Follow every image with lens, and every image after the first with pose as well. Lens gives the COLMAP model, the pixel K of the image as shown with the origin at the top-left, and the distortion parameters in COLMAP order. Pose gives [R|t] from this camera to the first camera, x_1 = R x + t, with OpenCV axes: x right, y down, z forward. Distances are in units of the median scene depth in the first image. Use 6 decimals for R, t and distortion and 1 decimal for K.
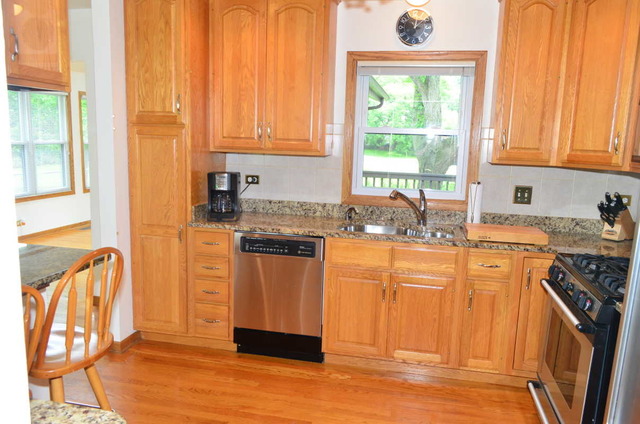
lens RADIAL K [[497.3, 0, 319.4], [0, 497.3, 212.8], [0, 0, 1]] dist [-0.003345, 0.003803]
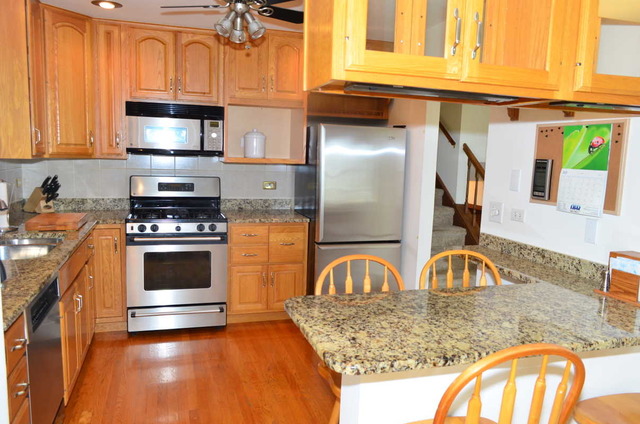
lens RADIAL K [[497.3, 0, 321.8], [0, 497.3, 213.1], [0, 0, 1]] dist [-0.003345, 0.003803]
pose [[-0.495416, -0.157383, 0.854279, -0.822571], [0.081821, 0.970623, 0.226267, -0.170986], [-0.864794, 0.181994, -0.467985, 0.966313]]
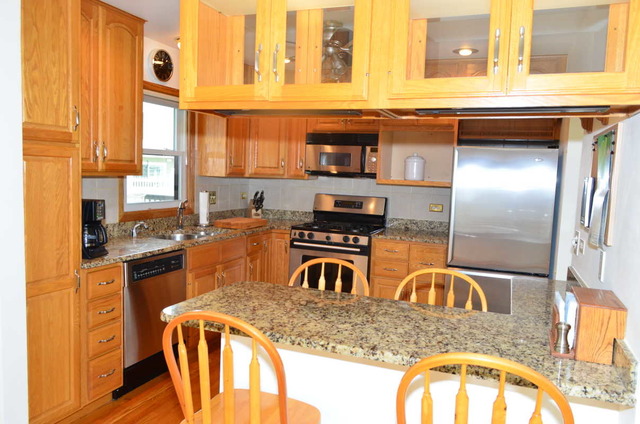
lens RADIAL K [[497.3, 0, 323.0], [0, 497.3, 214.2], [0, 0, 1]] dist [-0.003345, 0.003803]
pose [[0.148155, -0.113970, 0.982375, -1.014289], [0.114357, 0.988648, 0.097452, -0.098291], [-0.982330, 0.097903, 0.159506, 0.496487]]
